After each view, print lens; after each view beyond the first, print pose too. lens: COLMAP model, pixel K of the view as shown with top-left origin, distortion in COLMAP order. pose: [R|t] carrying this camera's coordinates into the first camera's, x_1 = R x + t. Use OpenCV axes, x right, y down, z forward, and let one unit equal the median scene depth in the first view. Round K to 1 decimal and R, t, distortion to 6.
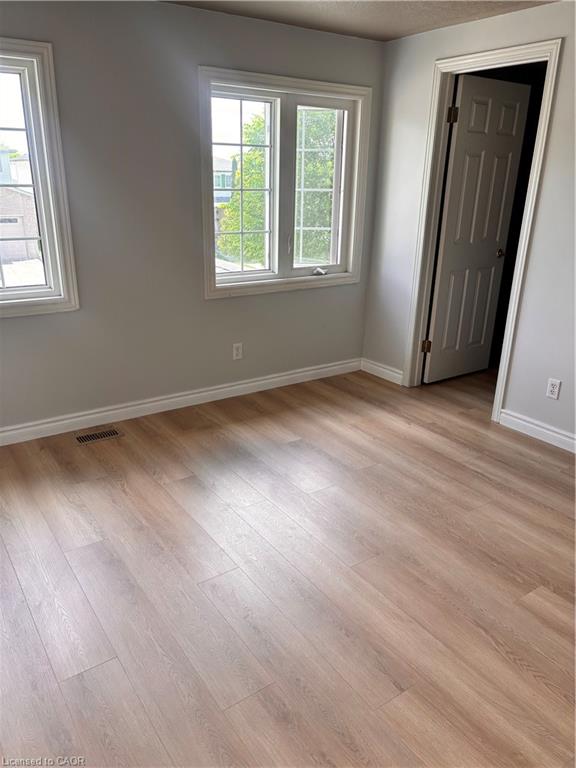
lens RADIAL K [[573.6, 0, 283.2], [0, 573.6, 386.8], [0, 0, 1]] dist [0.006355, -0.010221]
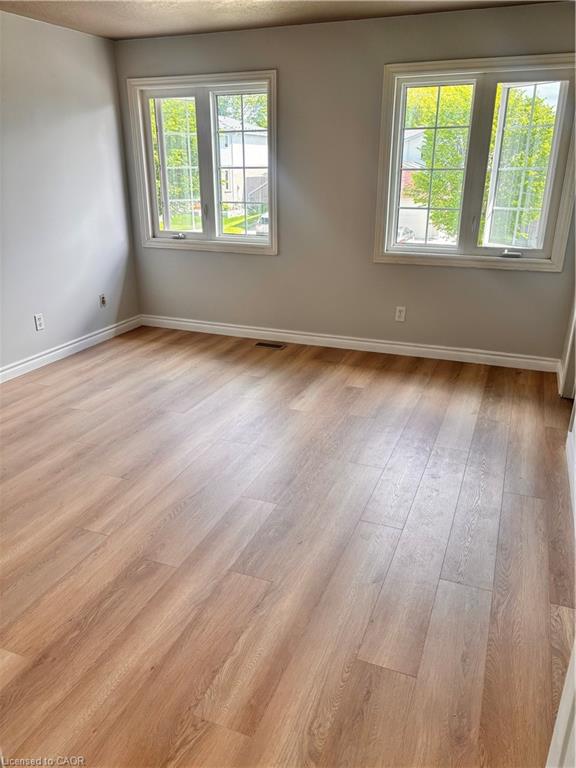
lens RADIAL K [[573.6, 0, 283.2], [0, 573.6, 386.8], [0, 0, 1]] dist [0.006355, -0.010221]
pose [[0.554214, 0.275973, -0.785293, 0.745387], [-0.272682, 0.951573, 0.141966, -0.024446], [0.786442, 0.135456, 0.602628, 0.170096]]
